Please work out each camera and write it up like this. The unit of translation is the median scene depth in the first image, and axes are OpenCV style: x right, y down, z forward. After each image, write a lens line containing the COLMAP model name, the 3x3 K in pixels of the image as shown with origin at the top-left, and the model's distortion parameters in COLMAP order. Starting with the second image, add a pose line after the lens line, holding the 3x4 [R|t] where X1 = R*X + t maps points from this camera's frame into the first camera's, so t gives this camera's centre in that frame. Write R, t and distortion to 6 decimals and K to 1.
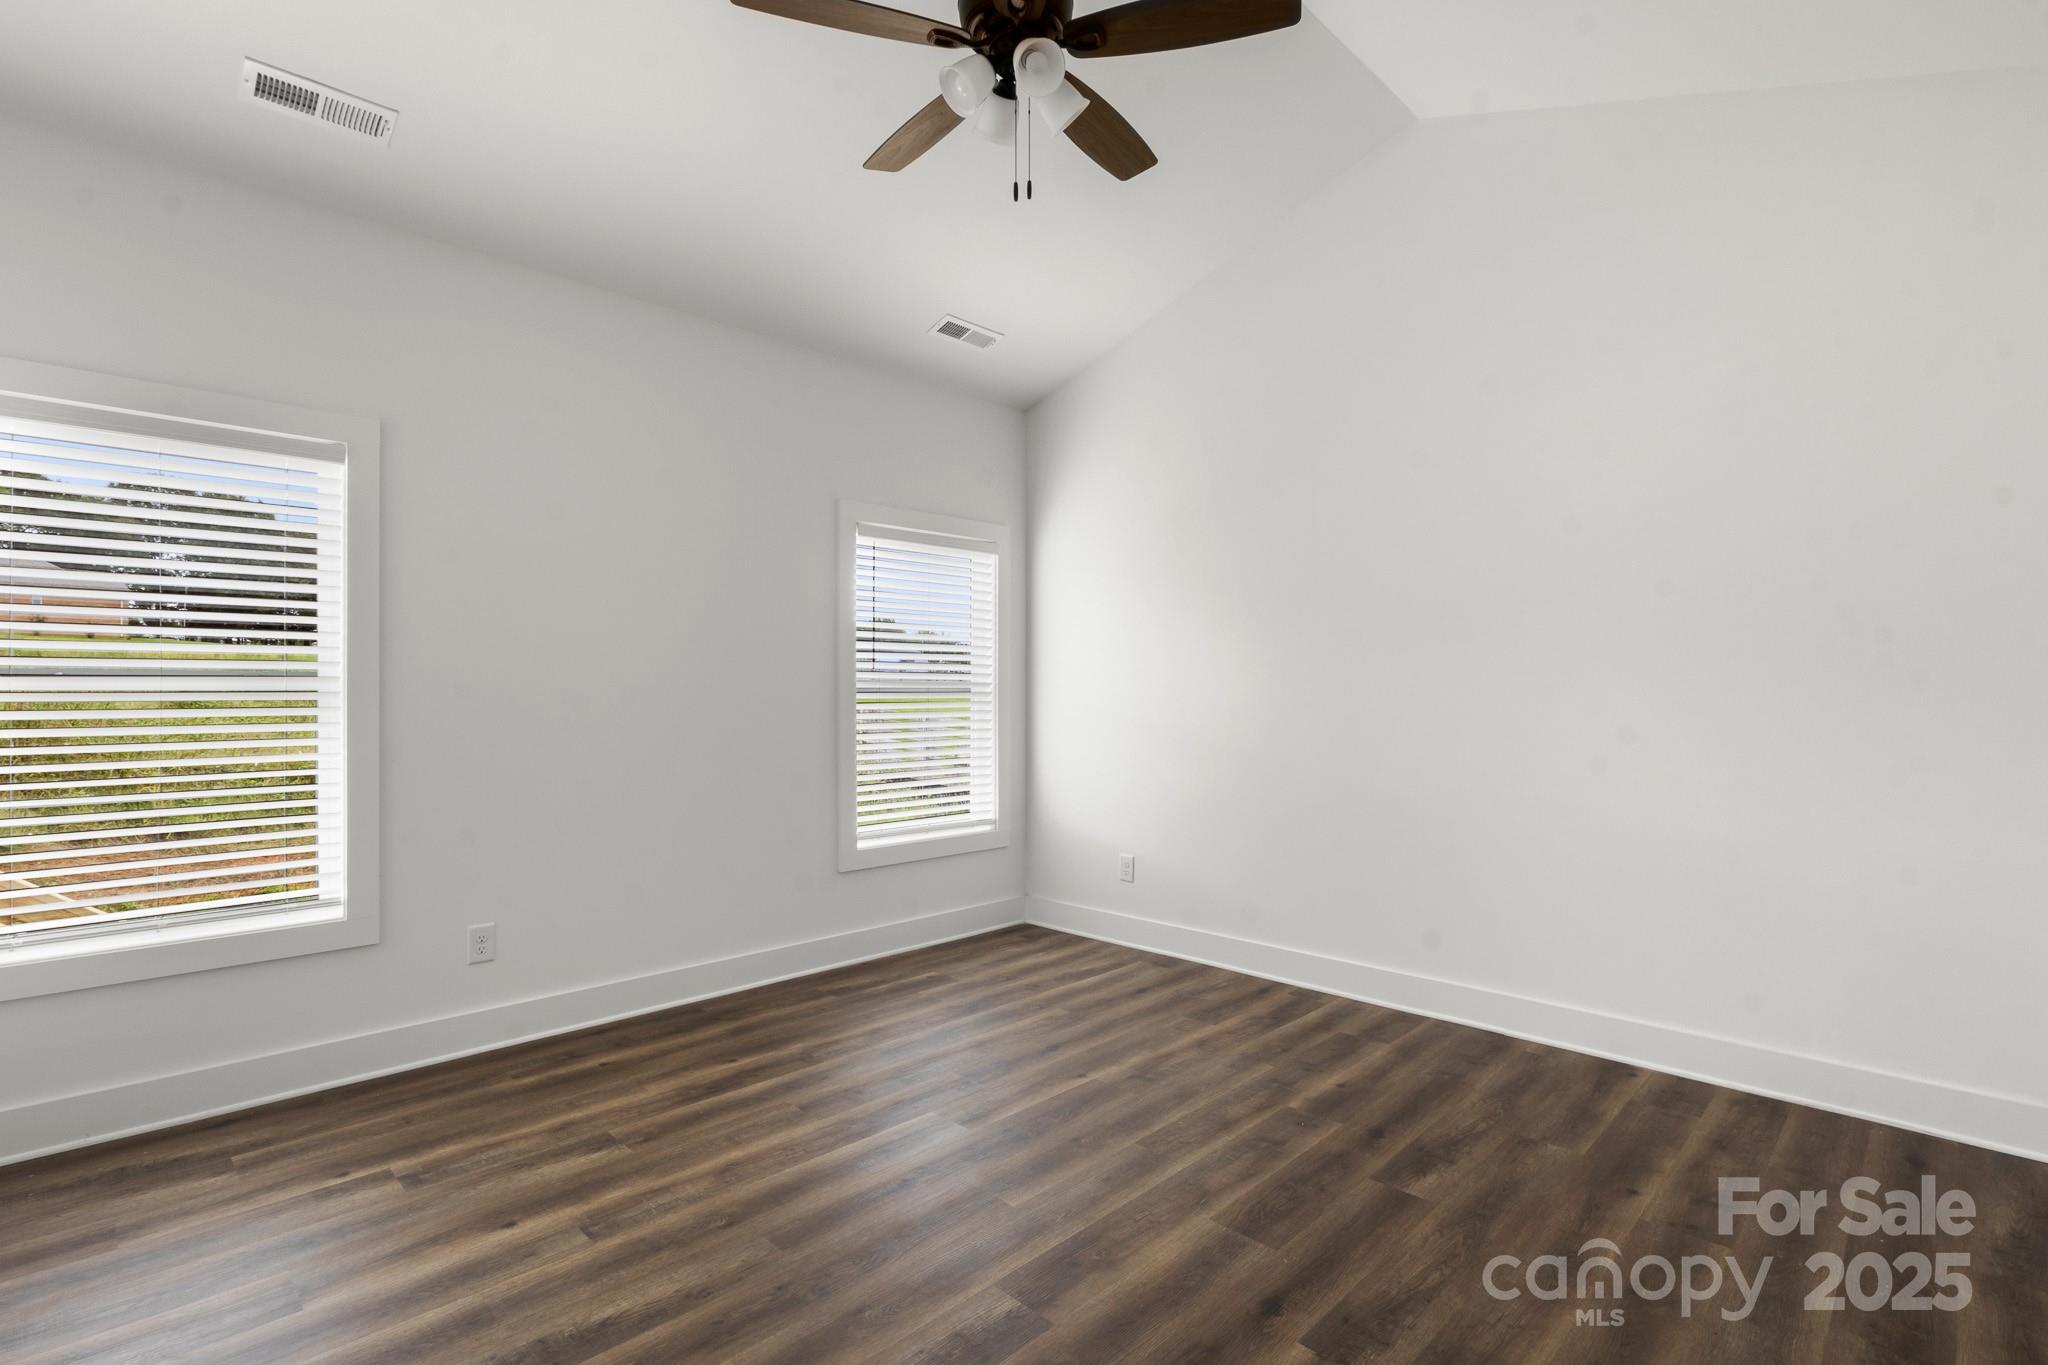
lens RADIAL K [[983.4, 0, 1023.6], [0, 983.4, 690.9], [0, 0, 1]] dist [-0.011866, 0.000786]
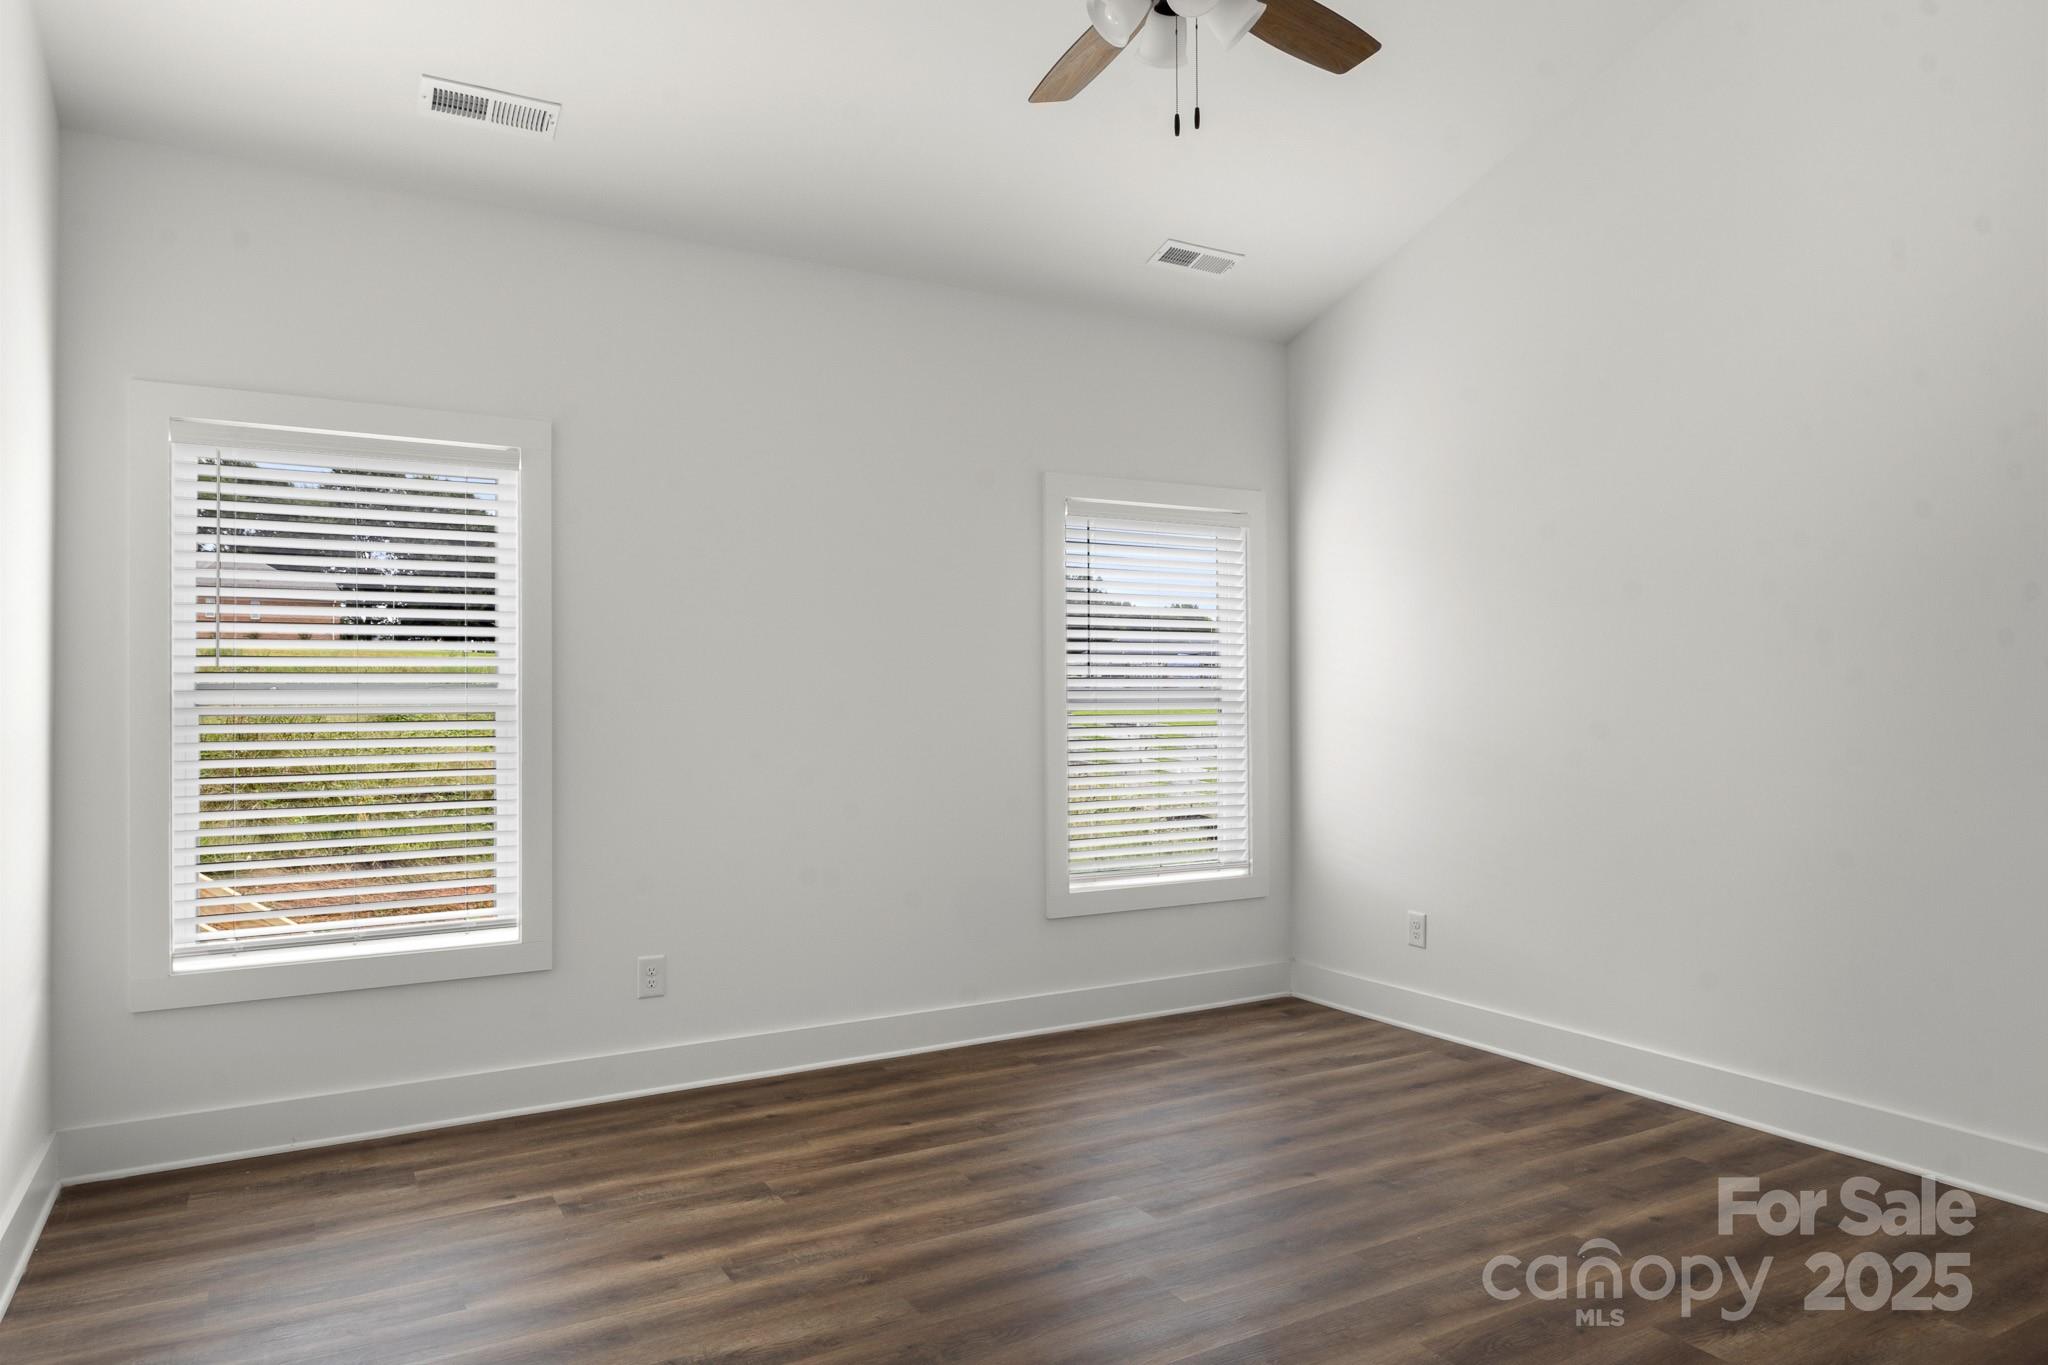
lens RADIAL K [[1327.9, 0, 1019.6], [0, 1327.9, 684.5], [0, 0, 1]] dist [0.008668, -0.000710]
pose [[0.963304, -0.009248, -0.268254, 0.138583], [0.006438, 0.999915, -0.011352, -0.001851], [0.268336, 0.009209, 0.963281, -0.137013]]
